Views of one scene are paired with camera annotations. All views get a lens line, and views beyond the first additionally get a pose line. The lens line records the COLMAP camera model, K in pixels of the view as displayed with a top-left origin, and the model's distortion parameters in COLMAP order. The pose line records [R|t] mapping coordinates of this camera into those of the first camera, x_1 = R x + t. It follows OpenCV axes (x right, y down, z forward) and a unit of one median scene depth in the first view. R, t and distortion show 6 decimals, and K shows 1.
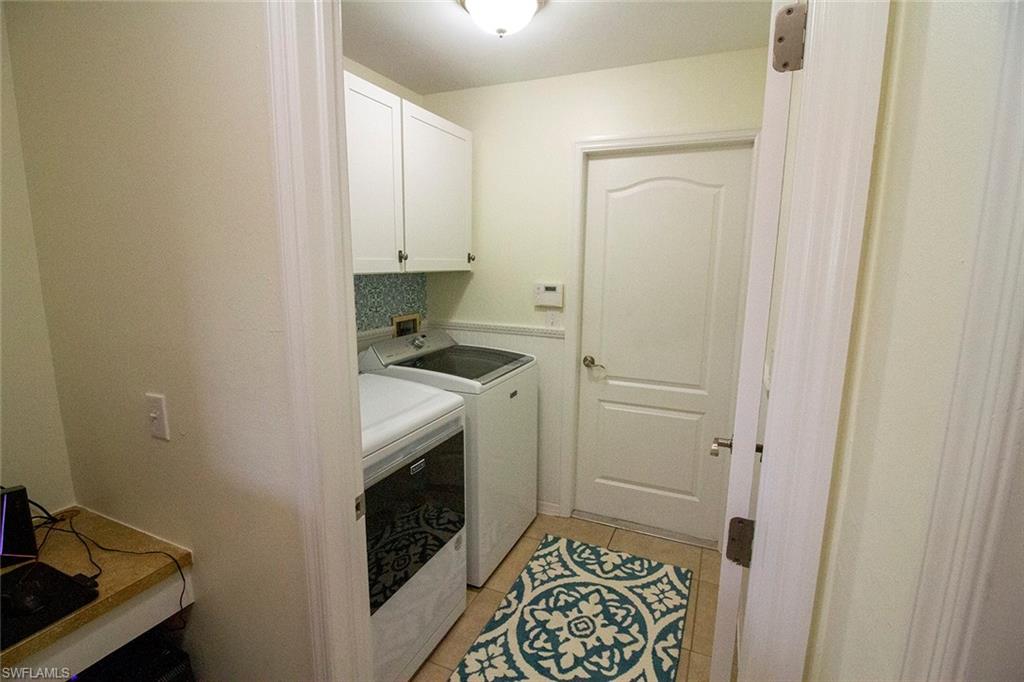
lens RADIAL K [[472.1, 0, 516.0], [0, 472.1, 337.3], [0, 0, 1]] dist [0.000090, -0.012237]
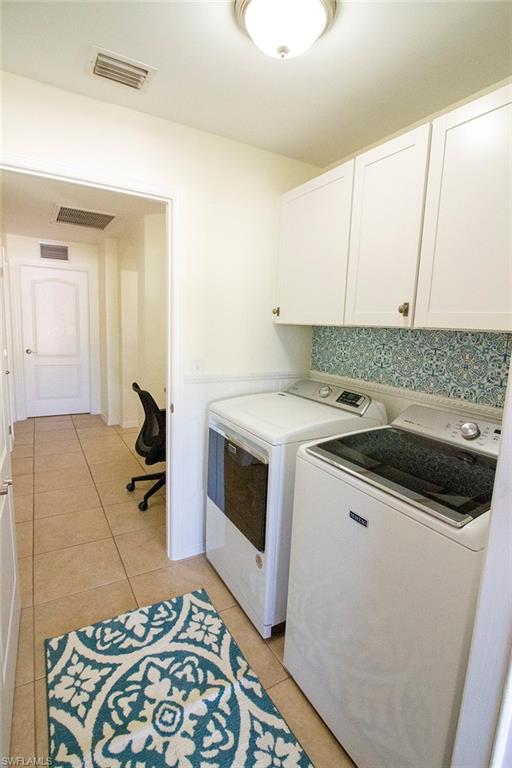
lens RADIAL K [[387.2, 0, 257.2], [0, 387.2, 332.1], [0, 0, 1]] dist [0.041608, -0.000818]
pose [[-0.565964, 0.016490, -0.824265, 0.654154], [-0.158372, 0.979005, 0.128329, -0.225166], [0.809075, 0.203170, -0.551470, 1.391328]]
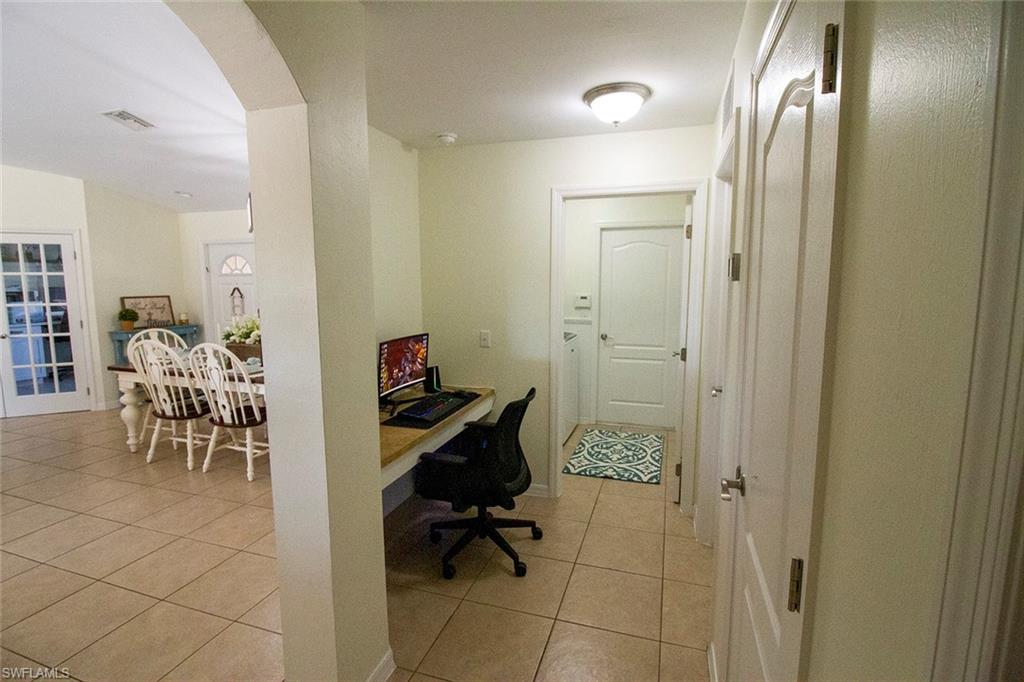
lens RADIAL K [[472.1, 0, 516.0], [0, 472.1, 337.3], [0, 0, 1]] dist [0.000090, -0.012237]
pose [[0.994131, -0.027270, 0.104692, -0.526668], [0.032311, 0.998384, -0.046757, 0.178174], [-0.103248, 0.049865, 0.993405, -1.110258]]
